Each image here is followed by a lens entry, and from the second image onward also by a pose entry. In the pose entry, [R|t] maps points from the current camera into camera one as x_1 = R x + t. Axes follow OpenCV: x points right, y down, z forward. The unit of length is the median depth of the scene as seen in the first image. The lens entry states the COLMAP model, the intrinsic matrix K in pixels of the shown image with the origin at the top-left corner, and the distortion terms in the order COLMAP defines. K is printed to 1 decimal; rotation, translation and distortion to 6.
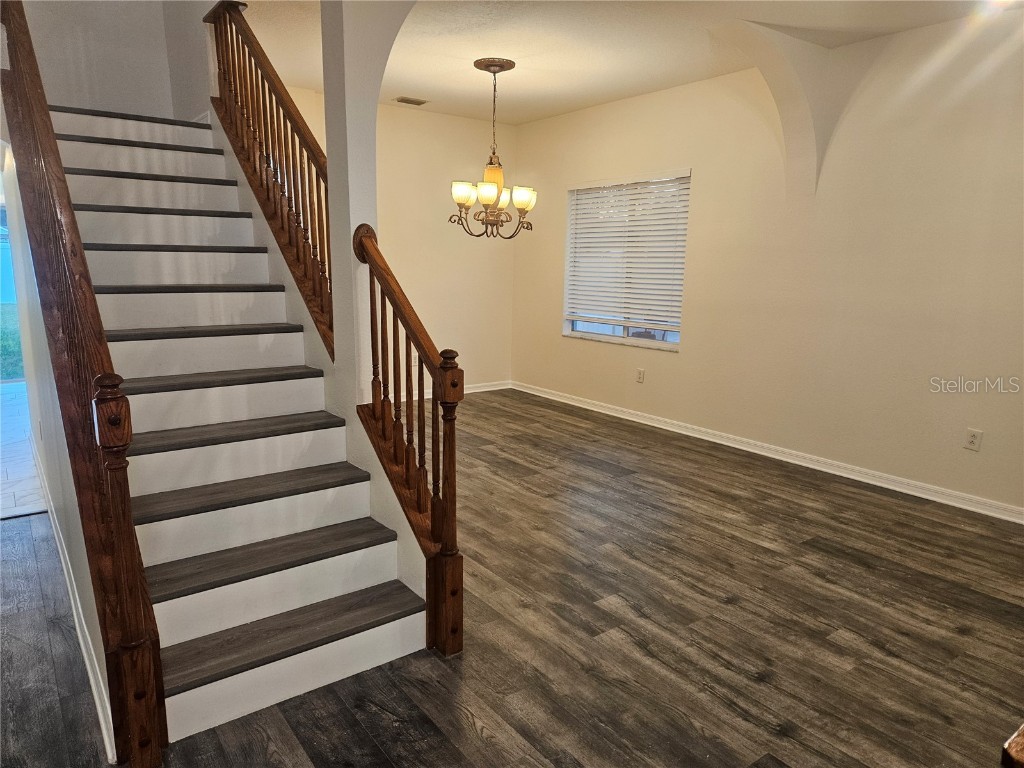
lens RADIAL K [[677.2, 0, 502.6], [0, 677.2, 386.3], [0, 0, 1]] dist [0.053590, -0.030195]
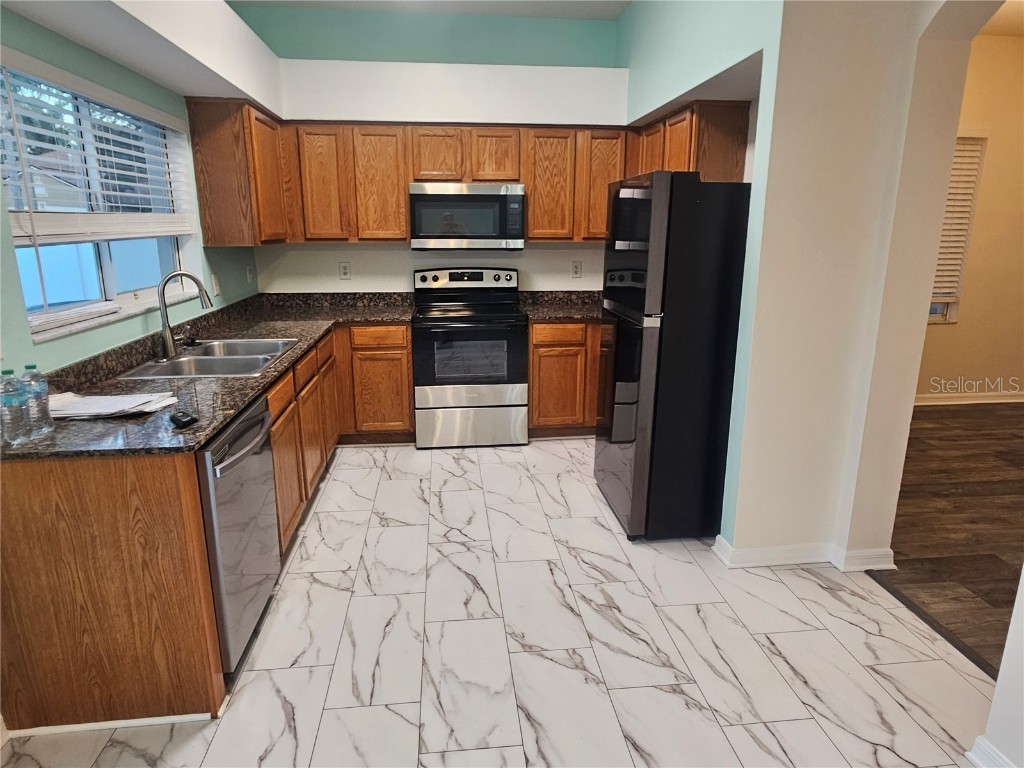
lens RADIAL K [[616.5, 0, 512.2], [0, 616.5, 380.7], [0, 0, 1]] dist [0.006299, -0.006545]
pose [[0.503552, -0.221456, 0.835101, -1.279344], [0.164257, 0.973500, 0.159113, -0.339121], [-0.848207, 0.057050, 0.526584, 1.718159]]
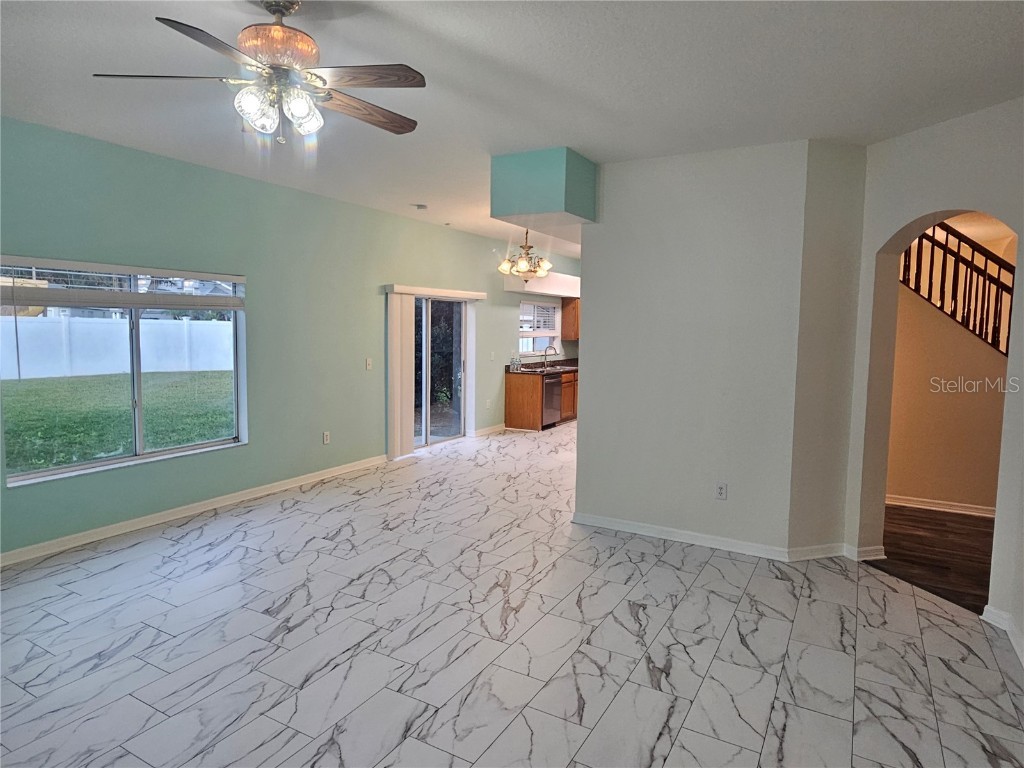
lens RADIAL K [[616.5, 0, 512.8], [0, 616.5, 380.4], [0, 0, 1]] dist [0.006299, -0.006545]
pose [[0.915510, -0.034875, 0.400780, -2.153612], [0.071483, 0.994484, -0.076752, -0.042758], [-0.395893, 0.098916, 0.912954, -0.105582]]
